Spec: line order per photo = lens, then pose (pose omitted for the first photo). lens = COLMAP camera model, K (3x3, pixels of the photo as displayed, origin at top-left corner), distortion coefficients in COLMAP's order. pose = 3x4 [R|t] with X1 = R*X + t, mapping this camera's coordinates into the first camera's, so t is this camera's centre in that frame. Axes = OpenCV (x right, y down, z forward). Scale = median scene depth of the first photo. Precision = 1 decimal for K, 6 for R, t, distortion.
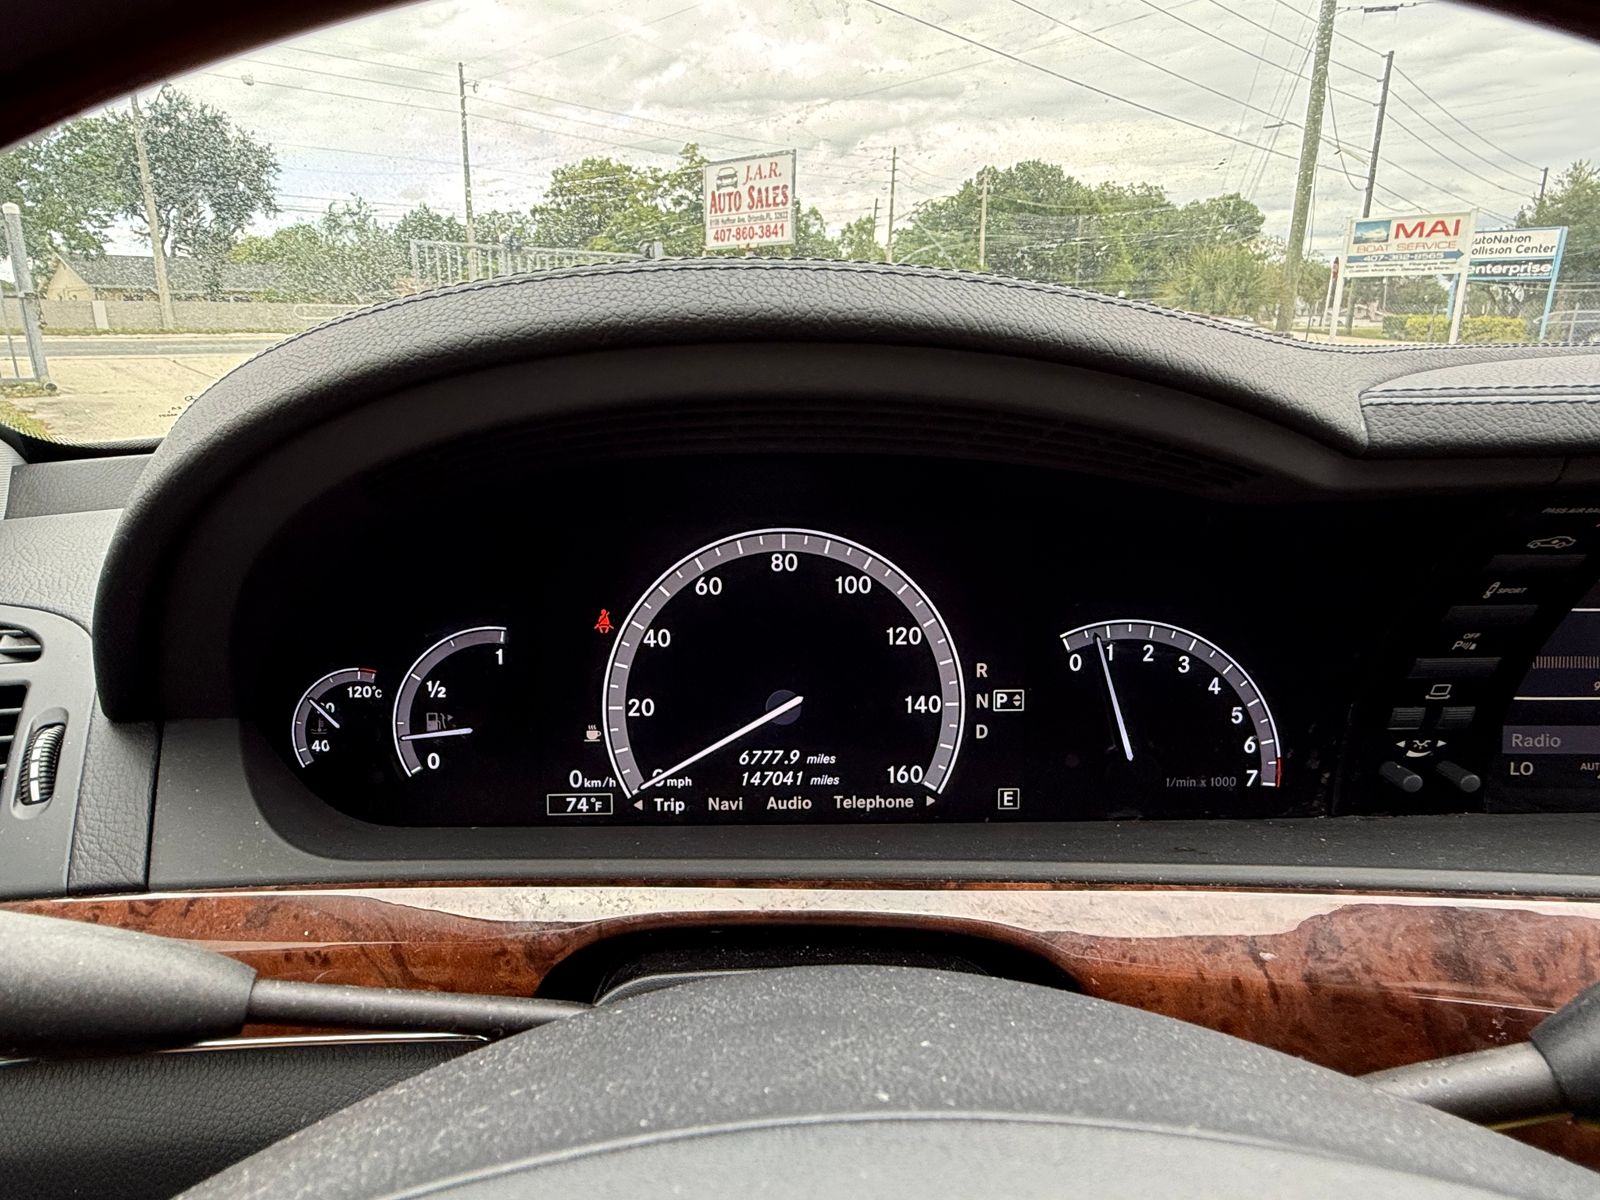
lens RADIAL K [[991.3, 0, 745.0], [0, 991.3, 597.3], [0, 0, 1]] dist [0.002801, -0.003103]
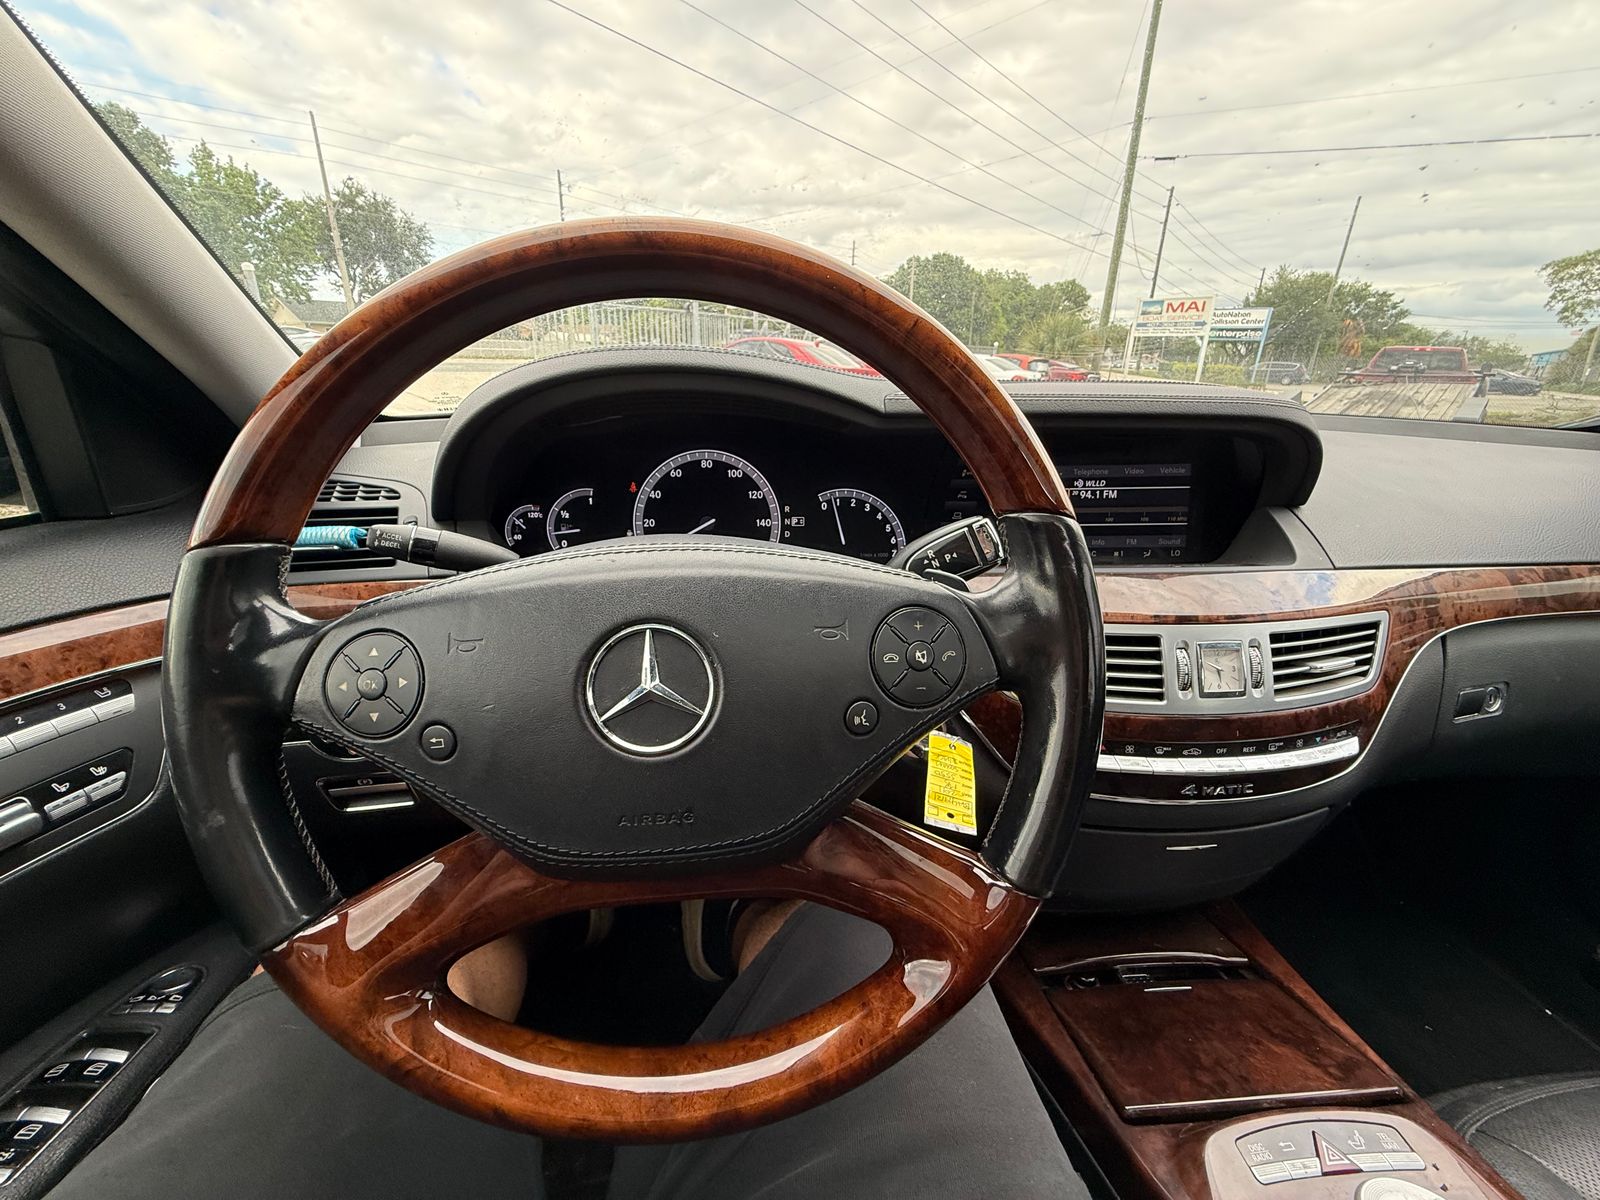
lens RADIAL K [[661.5, 0, 800.0], [0, 661.5, 600.0], [0, 0, 1]] dist [-0.003221, -0.000230]
pose [[0.998588, 0.002696, 0.053047, 0.183054], [-0.007048, 0.996605, 0.082024, 0.164230], [-0.052645, -0.082282, 0.995218, -0.673020]]
